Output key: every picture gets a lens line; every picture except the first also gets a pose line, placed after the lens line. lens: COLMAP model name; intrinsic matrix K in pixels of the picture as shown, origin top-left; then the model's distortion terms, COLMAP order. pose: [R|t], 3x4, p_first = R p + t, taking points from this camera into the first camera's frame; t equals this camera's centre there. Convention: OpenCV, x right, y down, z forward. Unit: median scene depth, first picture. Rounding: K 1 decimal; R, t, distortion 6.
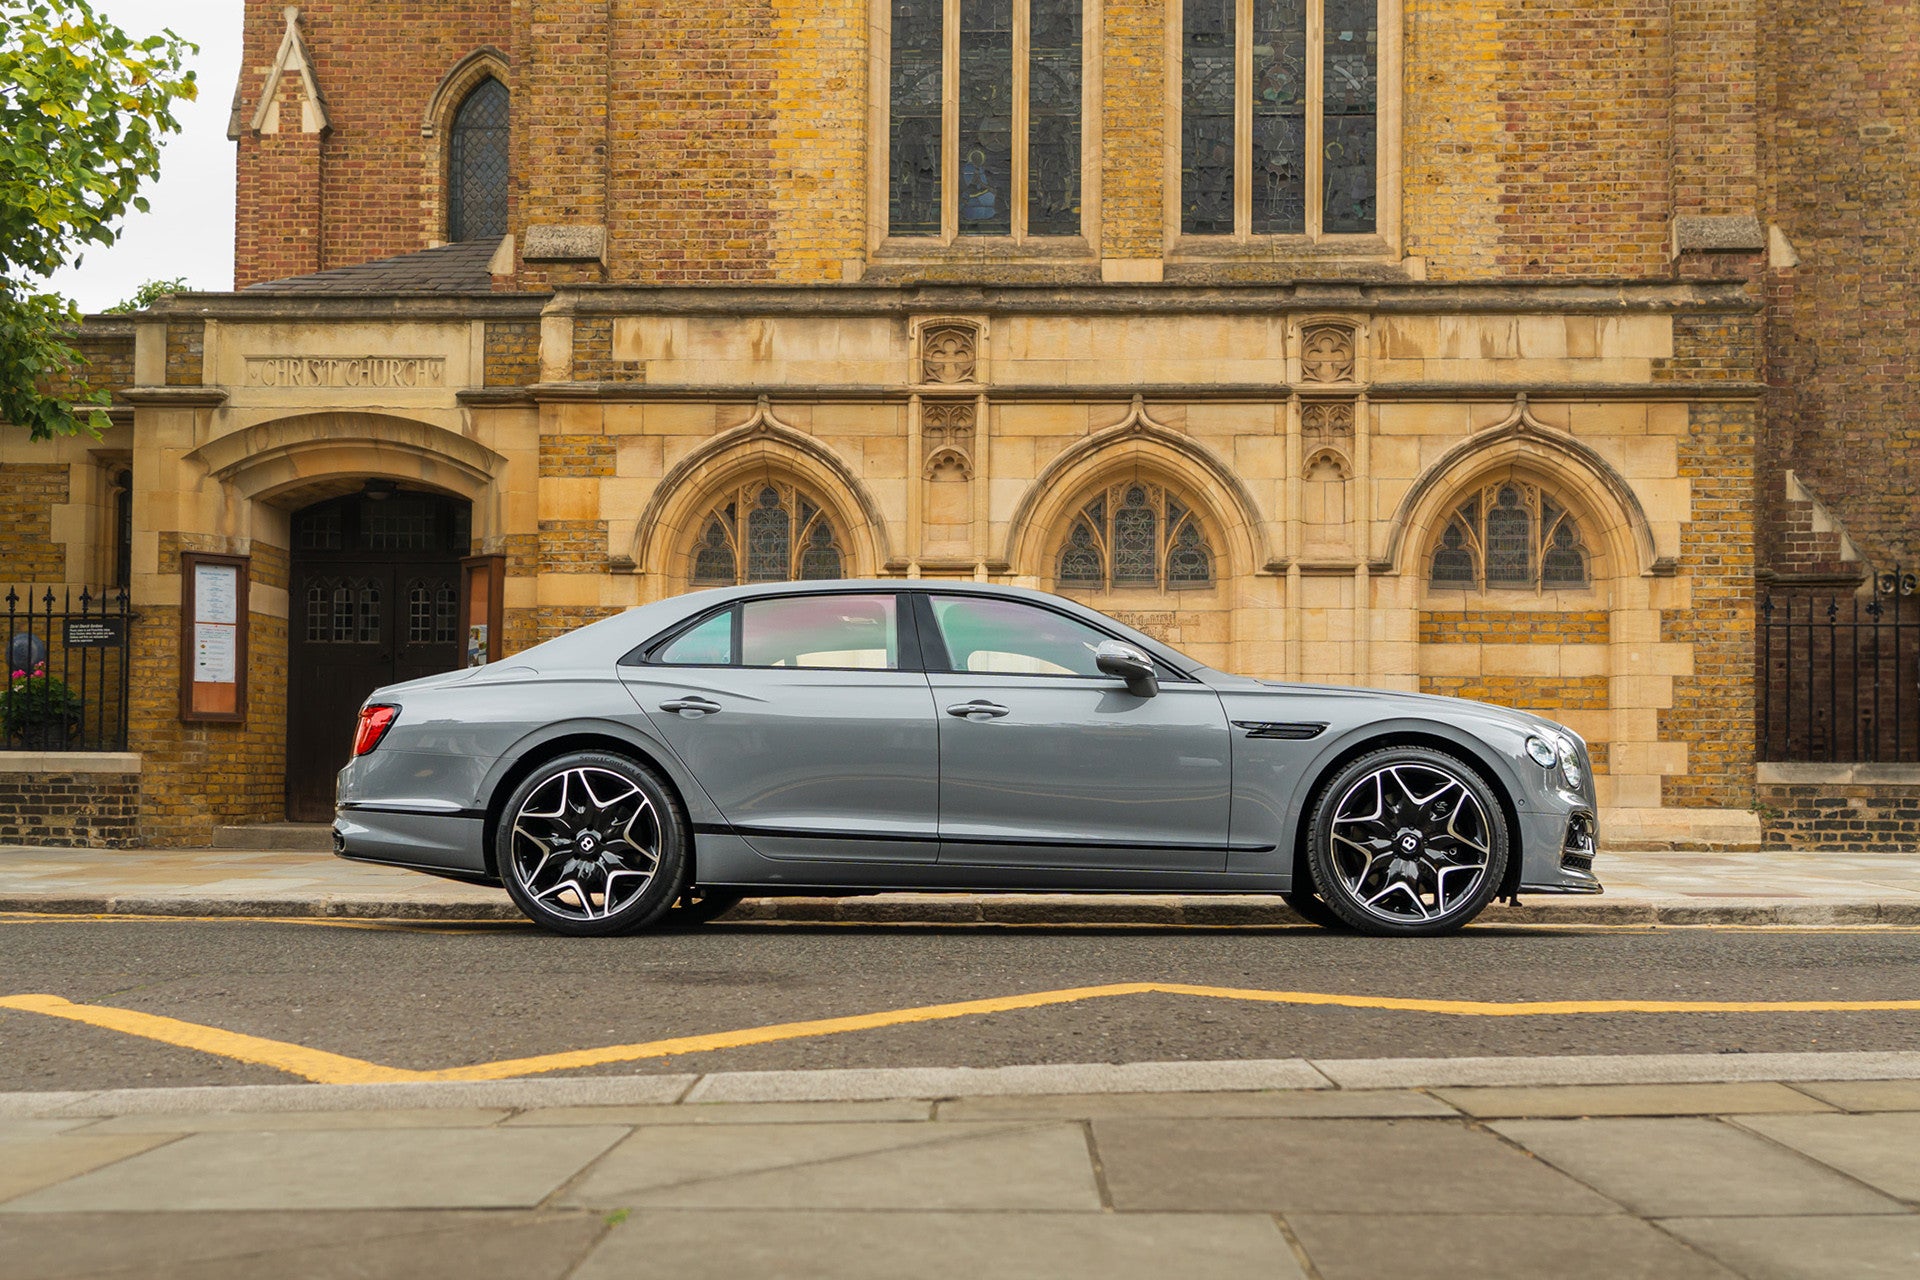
lens RADIAL K [[2020.9, 0, 946.7], [0, 2020.9, 651.9], [0, 0, 1]] dist [0.042097, 0.001387]
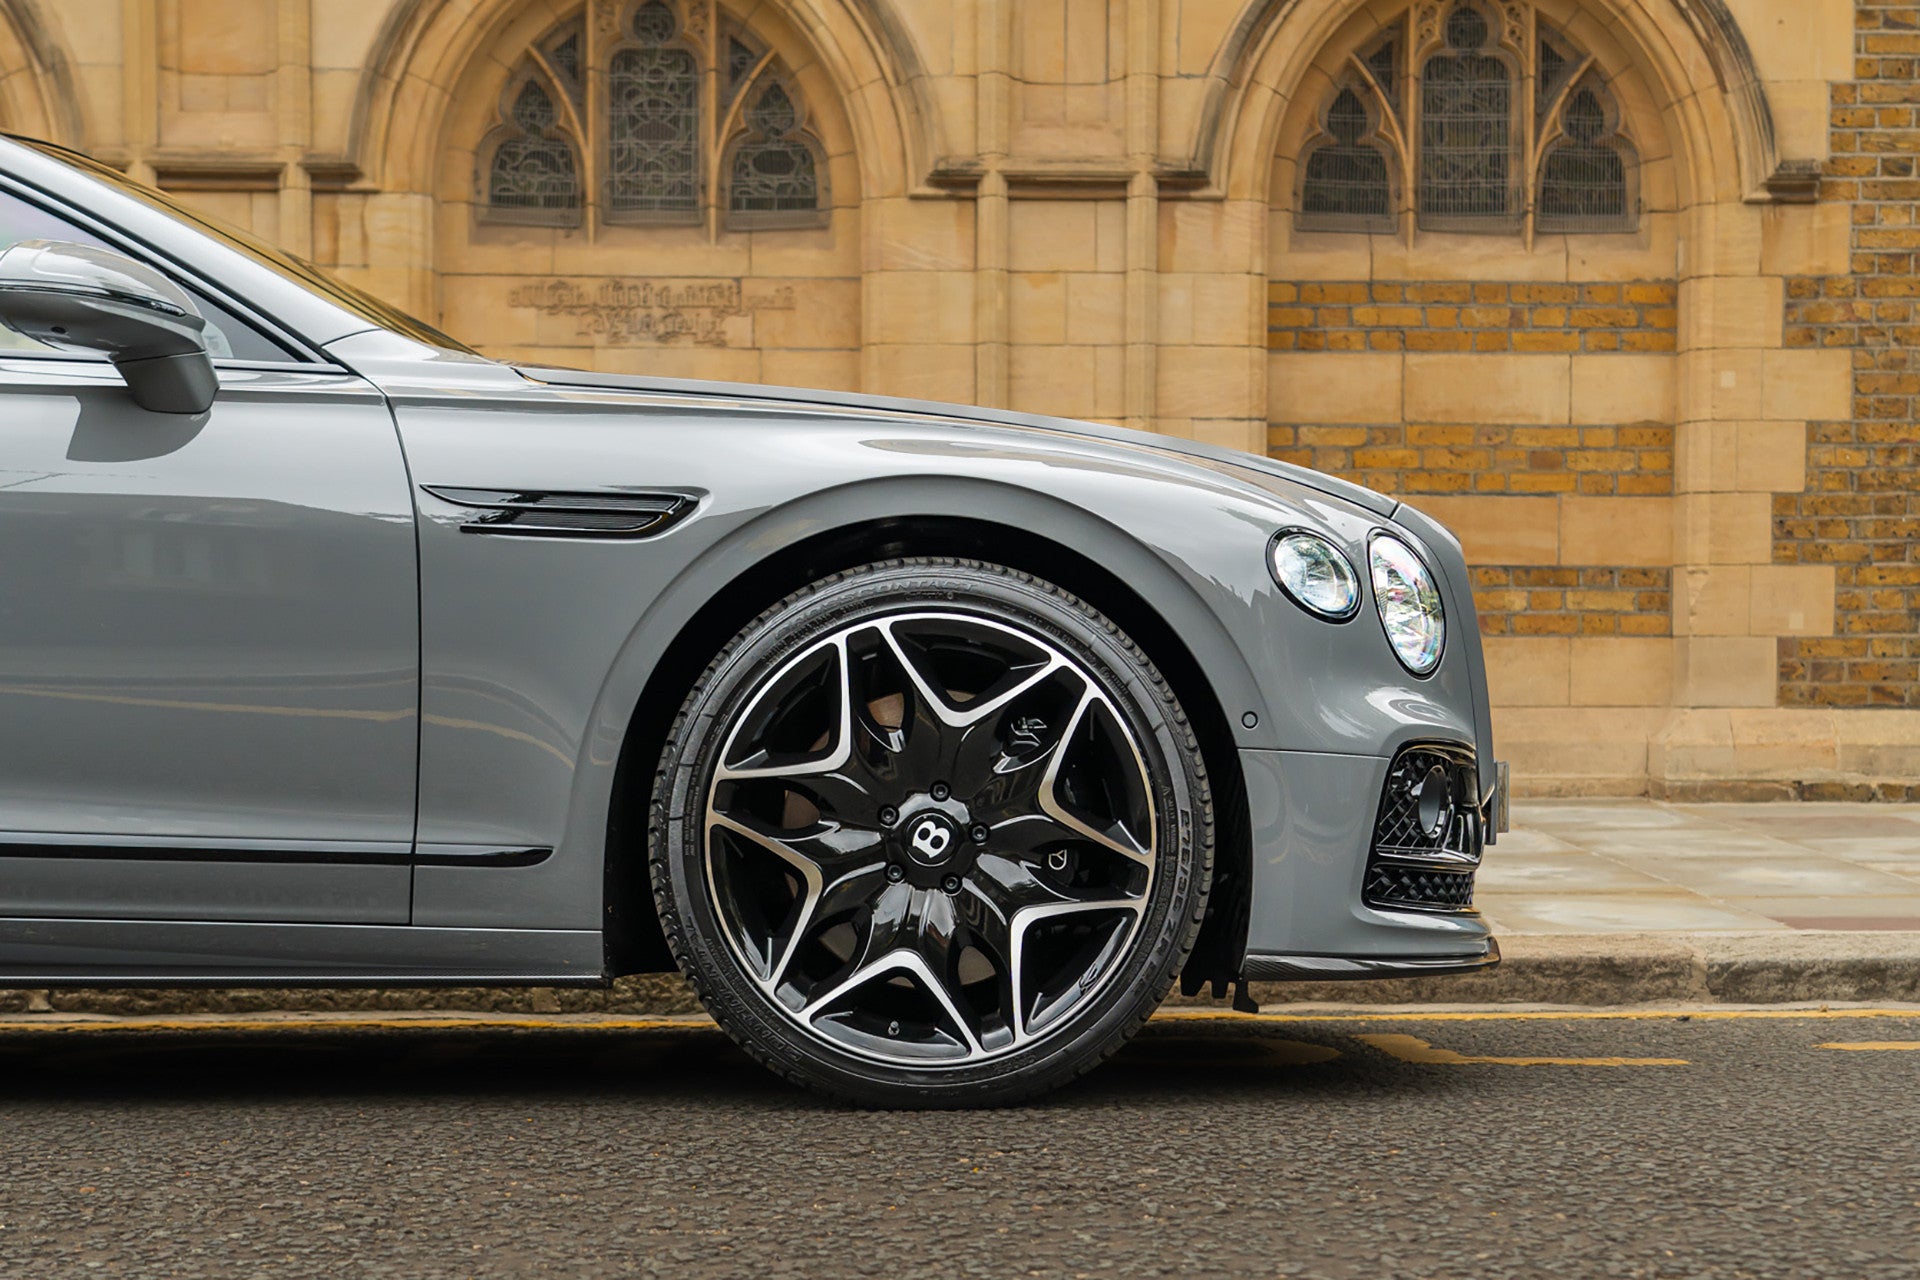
lens RADIAL K [[3457.5, 0, 961.3], [0, 3457.5, 662.2], [0, 0, 1]] dist [0.122348, -0.261192]
pose [[0.996677, -0.002662, 0.081415, 0.101634], [-0.002844, 0.997719, 0.067444, 0.013518], [-0.081409, -0.067452, 0.994396, 0.227395]]
